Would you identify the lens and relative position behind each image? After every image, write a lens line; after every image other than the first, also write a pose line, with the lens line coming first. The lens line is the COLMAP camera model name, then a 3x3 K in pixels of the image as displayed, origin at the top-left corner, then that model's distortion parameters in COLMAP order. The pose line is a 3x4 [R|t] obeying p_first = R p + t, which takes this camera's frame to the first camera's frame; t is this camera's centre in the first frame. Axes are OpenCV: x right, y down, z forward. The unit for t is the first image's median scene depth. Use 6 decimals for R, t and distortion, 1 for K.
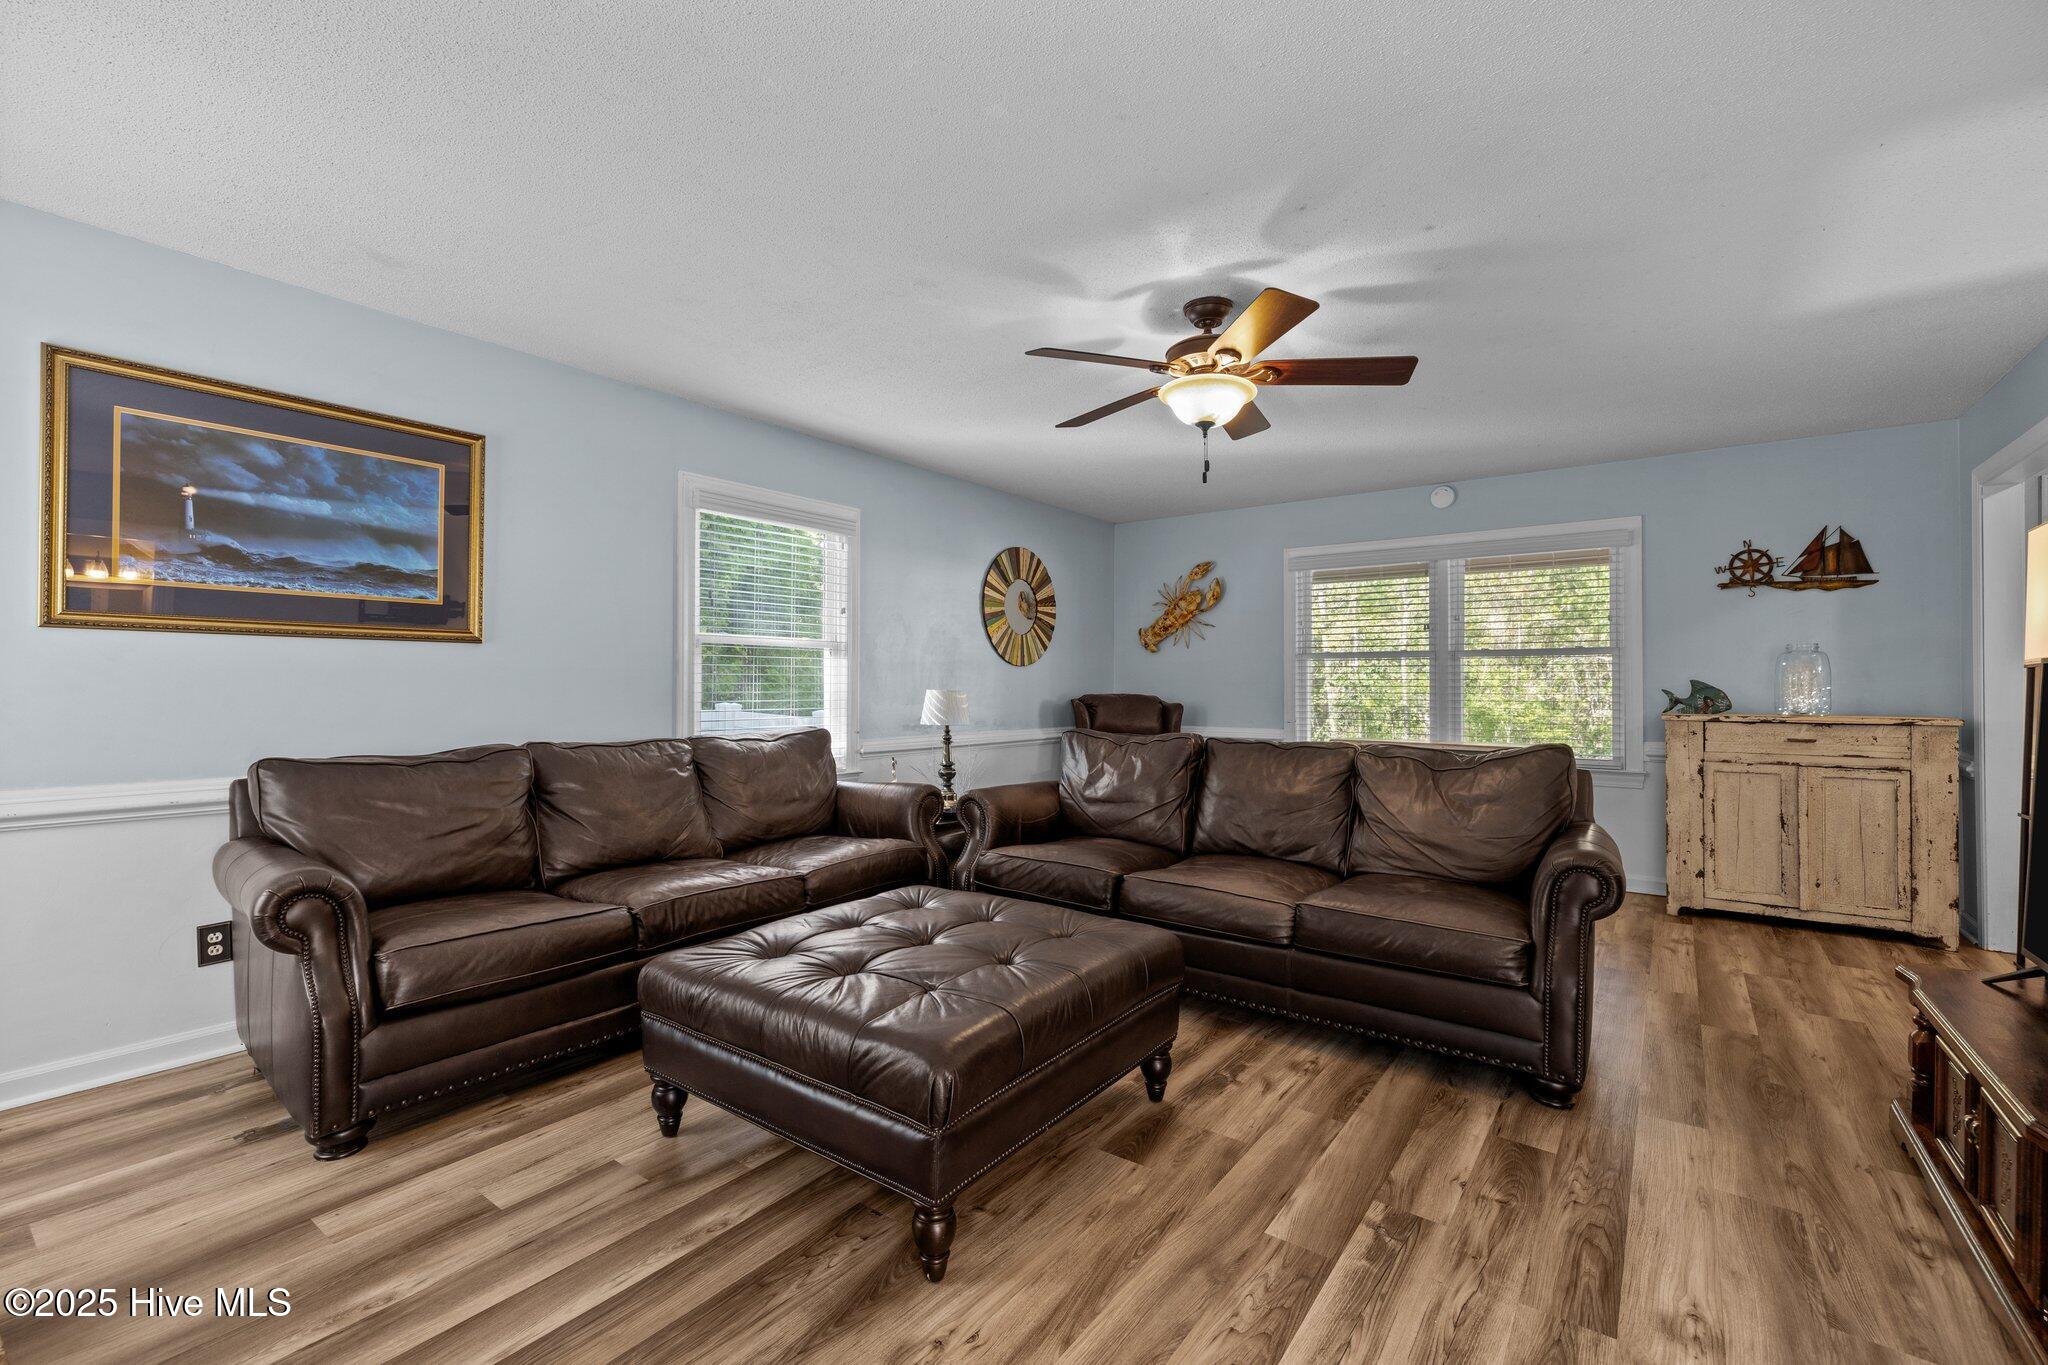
lens RADIAL K [[867.1, 0, 1024.0], [0, 867.1, 682.5], [0, 0, 1]] dist [0.002417, 0.000004]
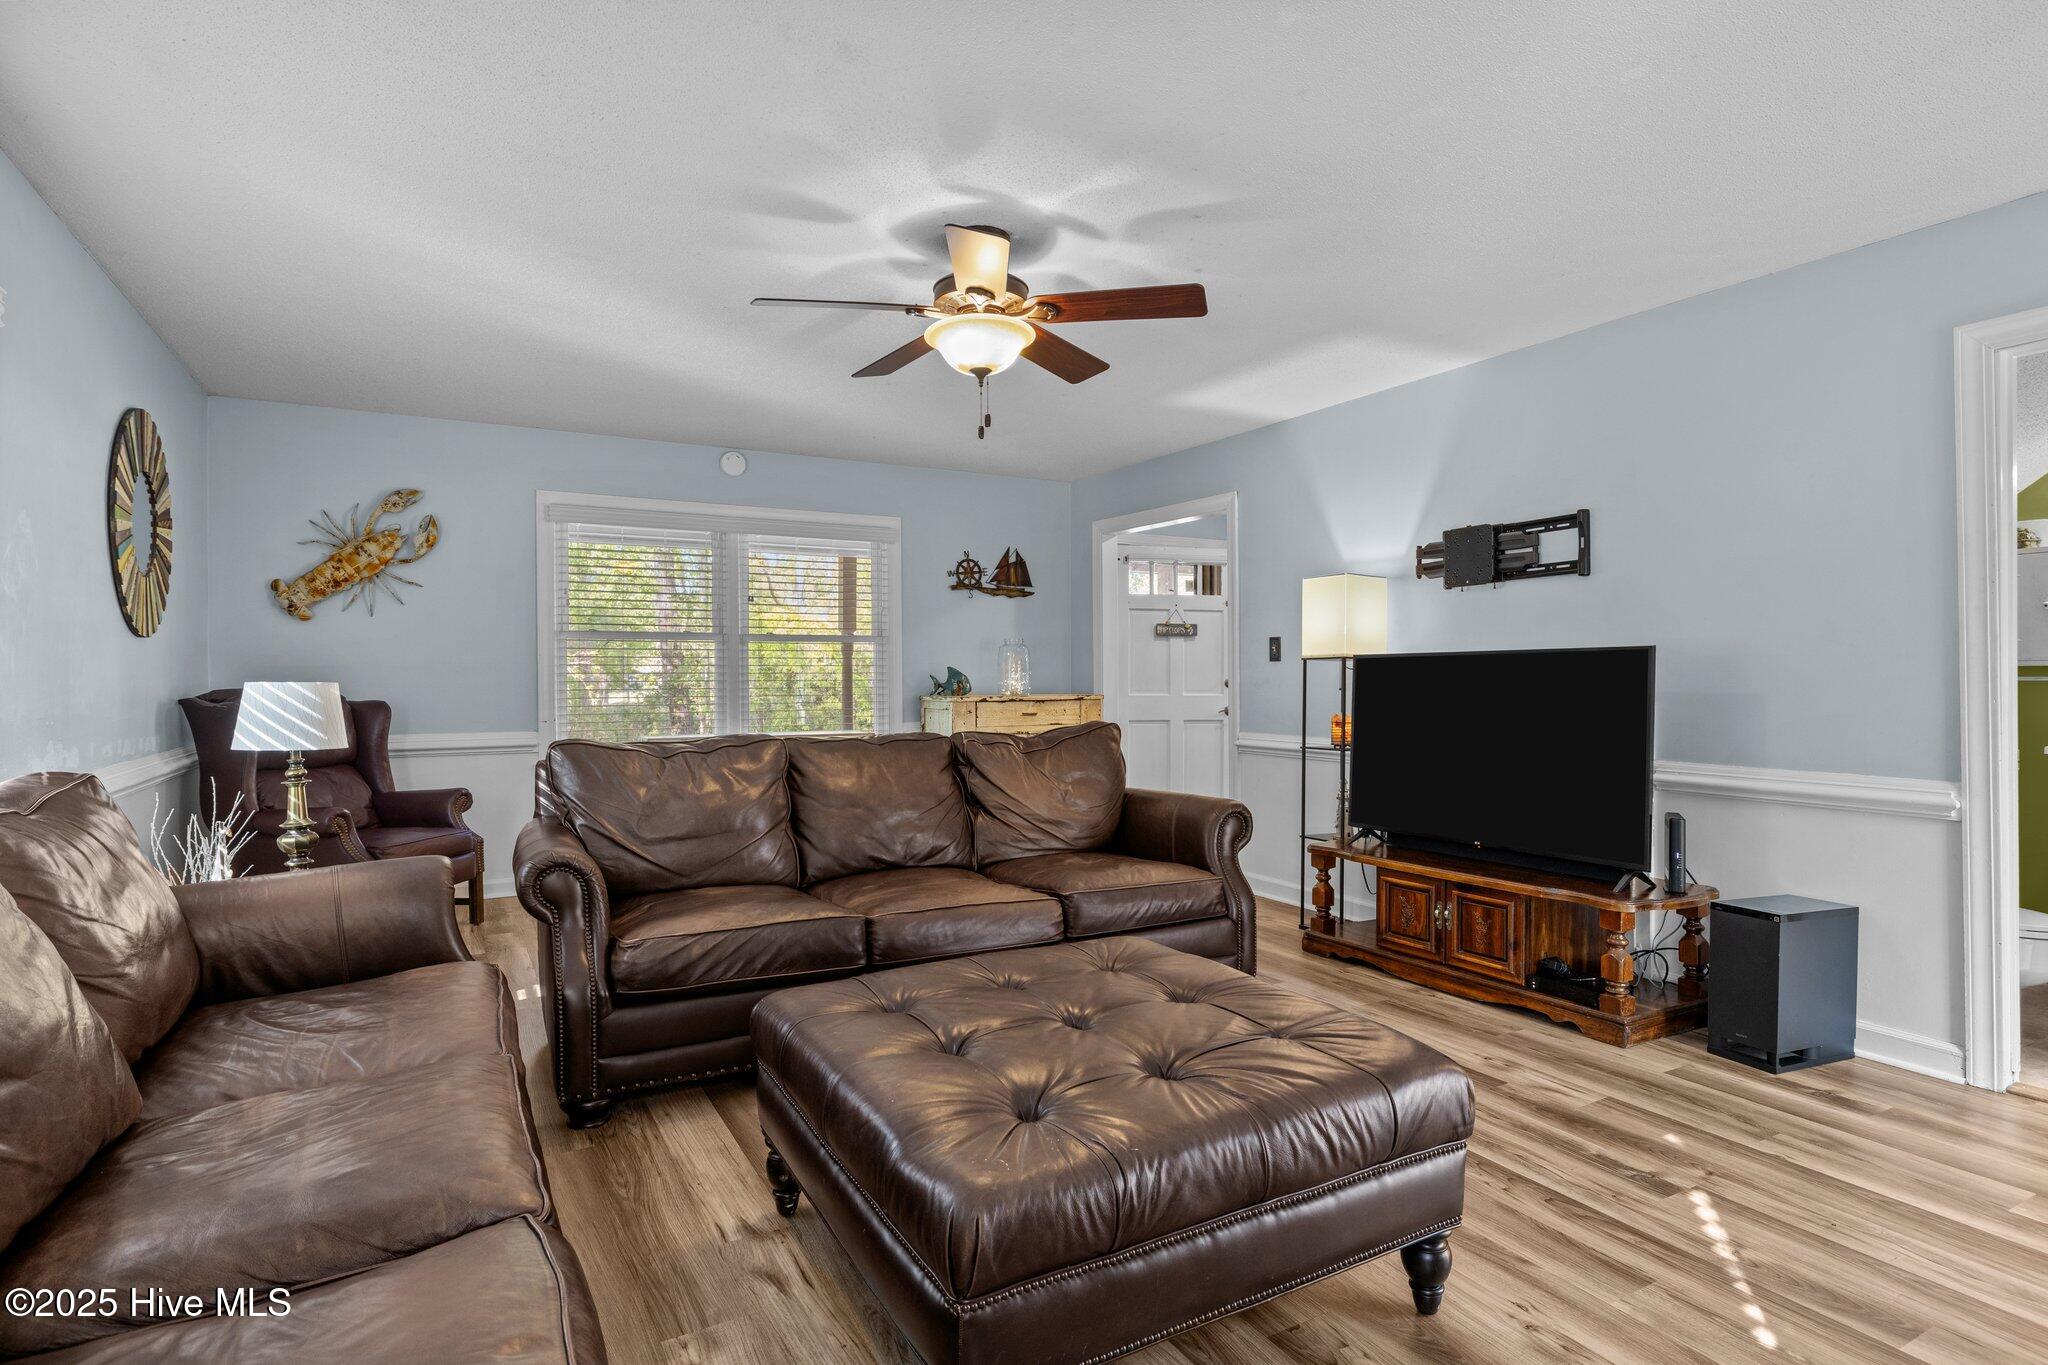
lens RADIAL K [[1038.6, 0, 1024.0], [0, 1038.6, 682.5], [0, 0, 1]] dist [-0.000285, -0.000038]
pose [[0.418277, -0.011290, 0.908249, -0.598987], [-0.000281, 0.999921, 0.012559, 0.000738], [-0.908320, -0.005508, 0.418241, 0.434725]]
